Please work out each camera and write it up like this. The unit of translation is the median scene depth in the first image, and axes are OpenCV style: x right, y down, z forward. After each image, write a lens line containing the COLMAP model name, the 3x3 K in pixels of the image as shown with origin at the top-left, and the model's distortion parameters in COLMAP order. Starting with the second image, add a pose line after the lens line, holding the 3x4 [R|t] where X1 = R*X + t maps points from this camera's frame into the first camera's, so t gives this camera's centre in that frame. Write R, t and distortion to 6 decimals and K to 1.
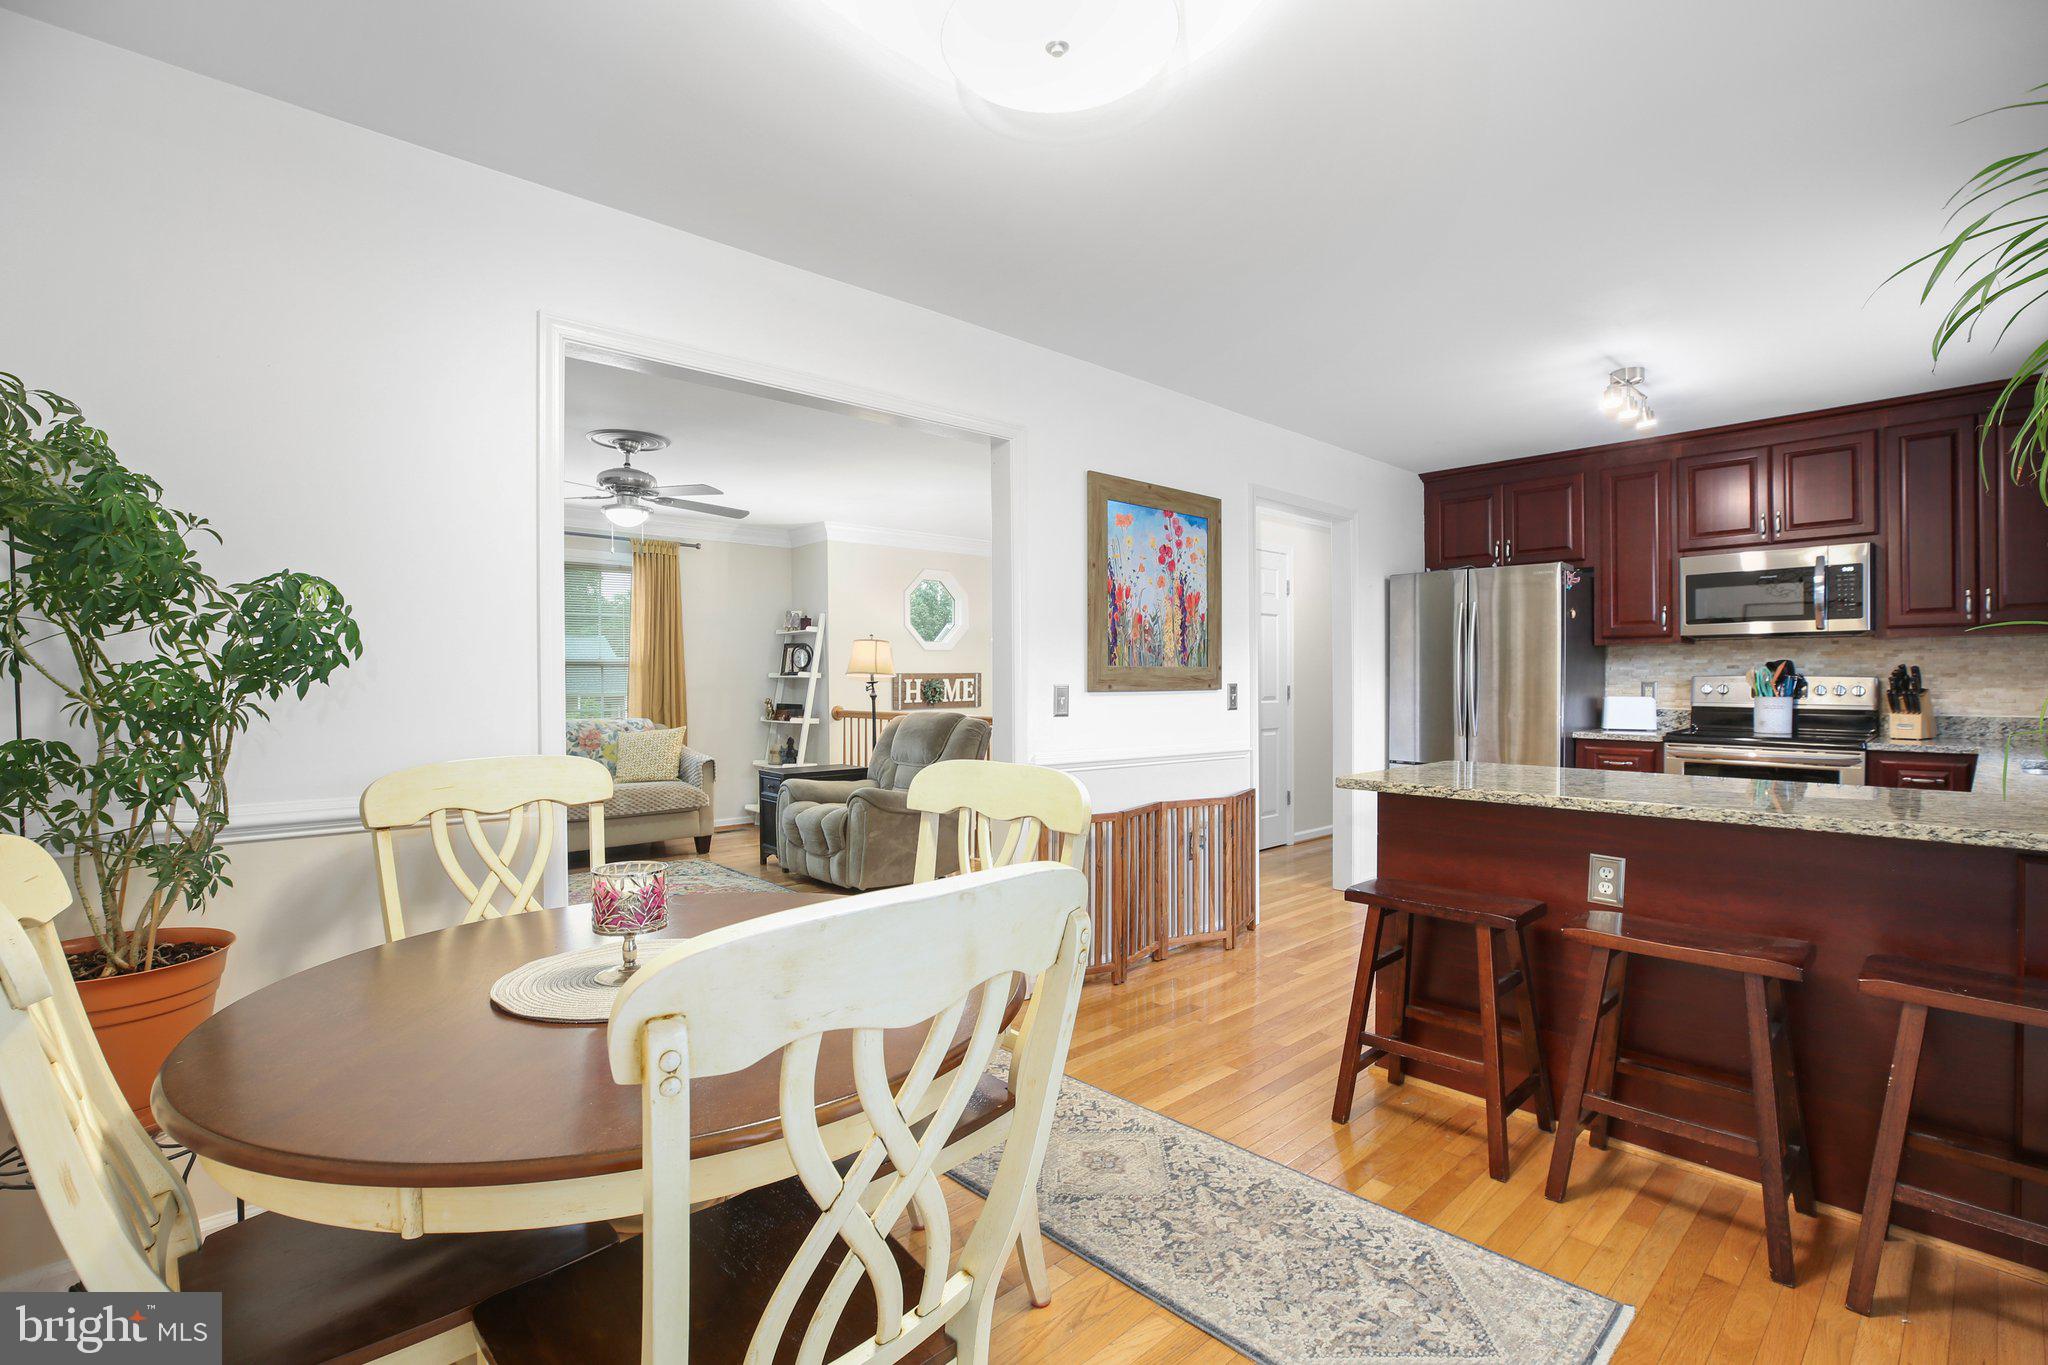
lens RADIAL K [[933.6, 0, 1015.7], [0, 933.6, 695.9], [0, 0, 1]] dist [-0.036784, 0.009136]
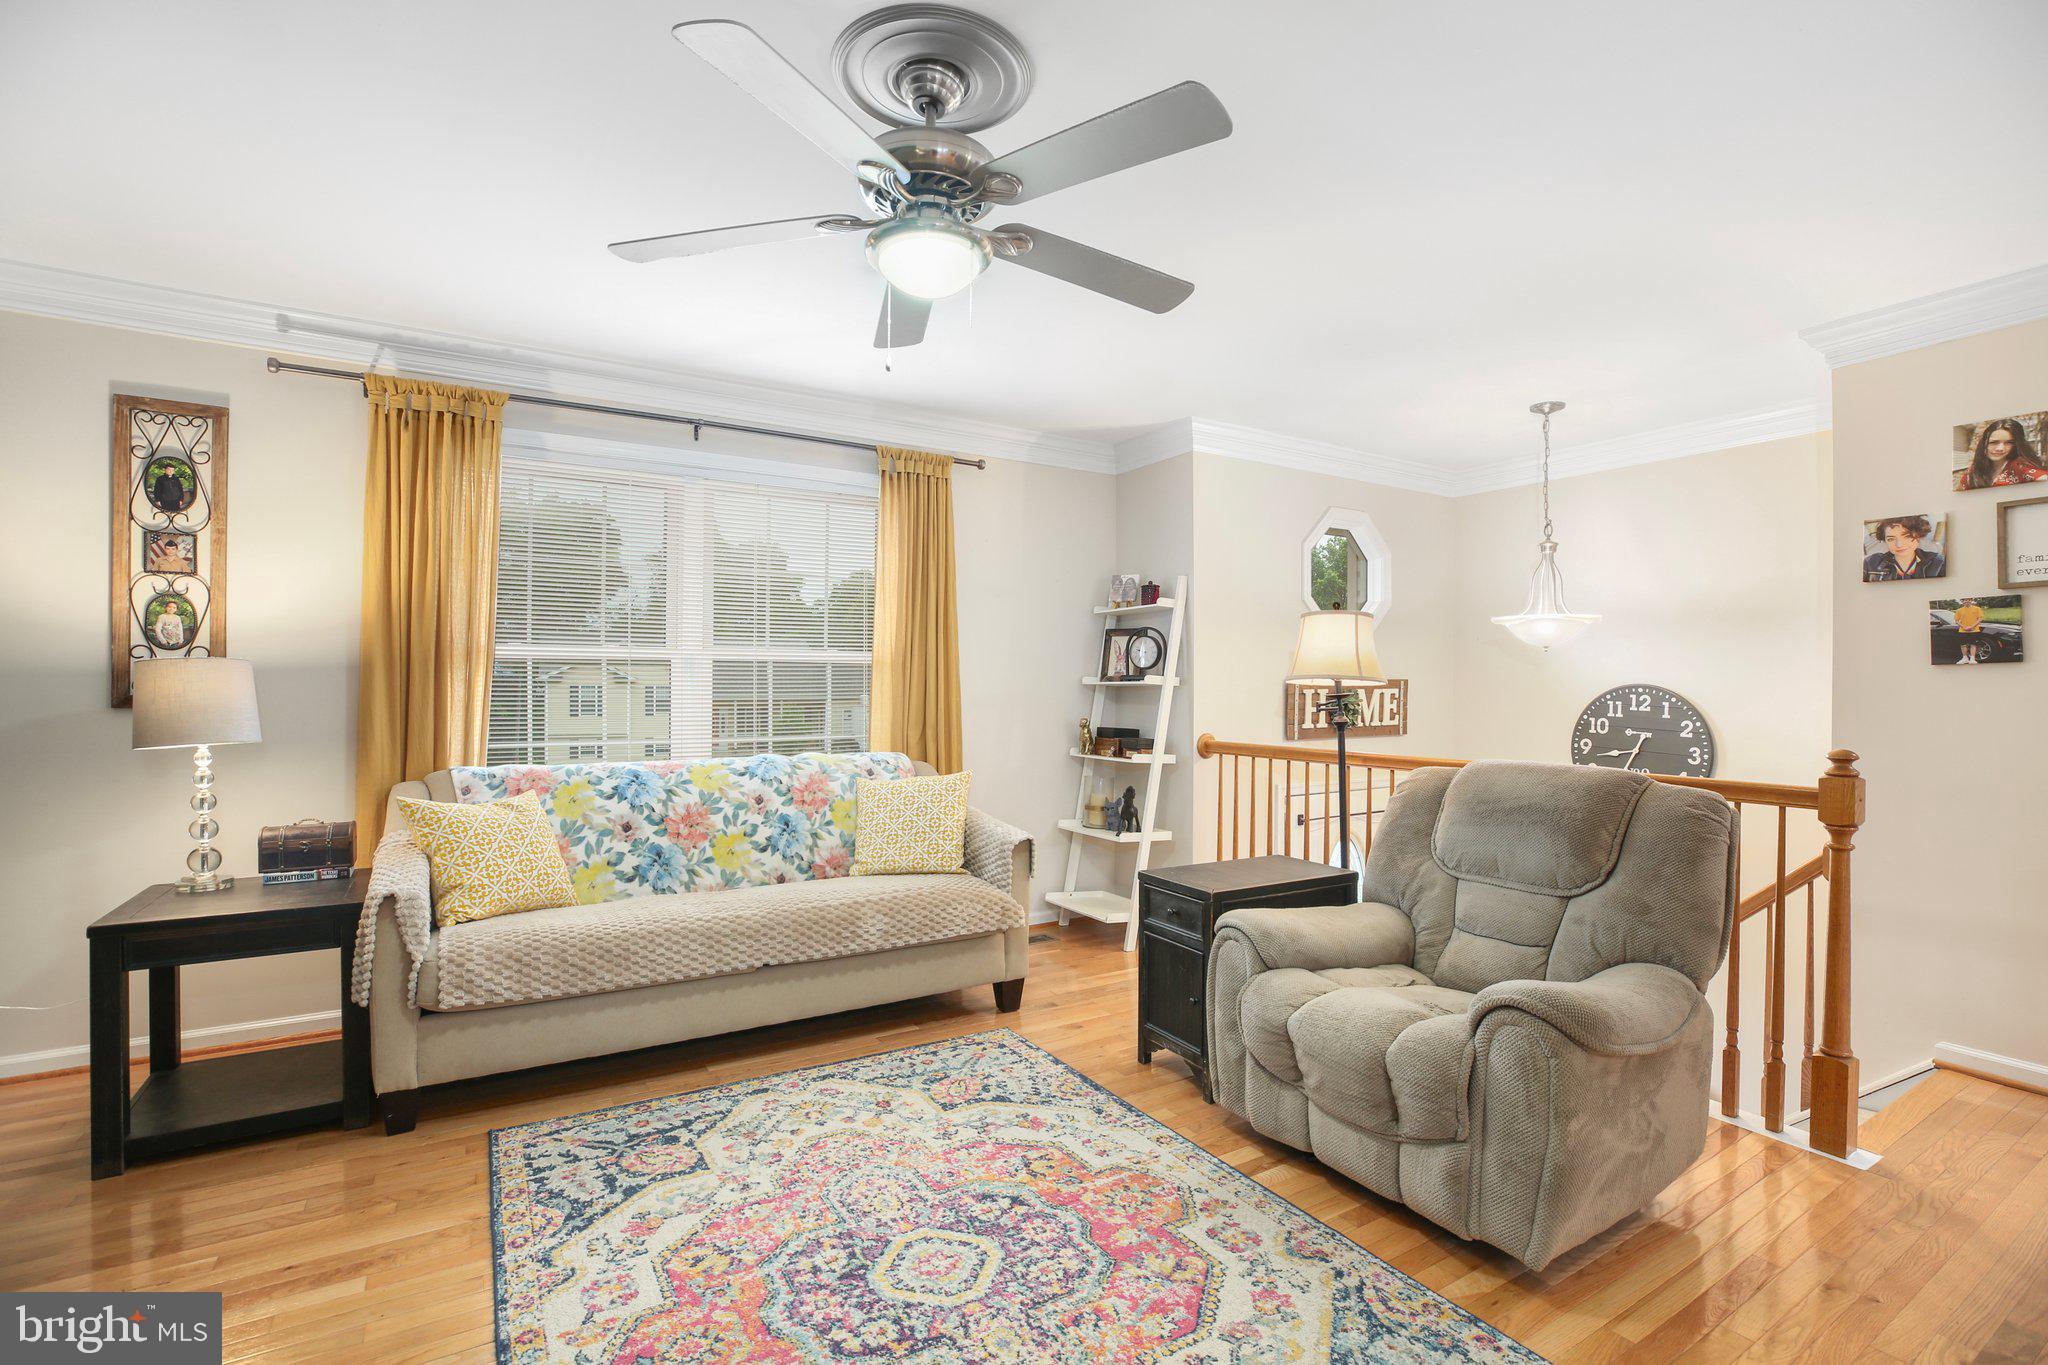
lens RADIAL K [[933.6, 0, 1022.2], [0, 933.6, 685.9], [0, 0, 1]] dist [-0.036784, 0.009136]
pose [[0.983399, 0.007740, -0.181289, -0.323754], [-0.010970, 0.999798, -0.016821, -0.013410], [0.181123, 0.018530, 0.983286, 0.653921]]
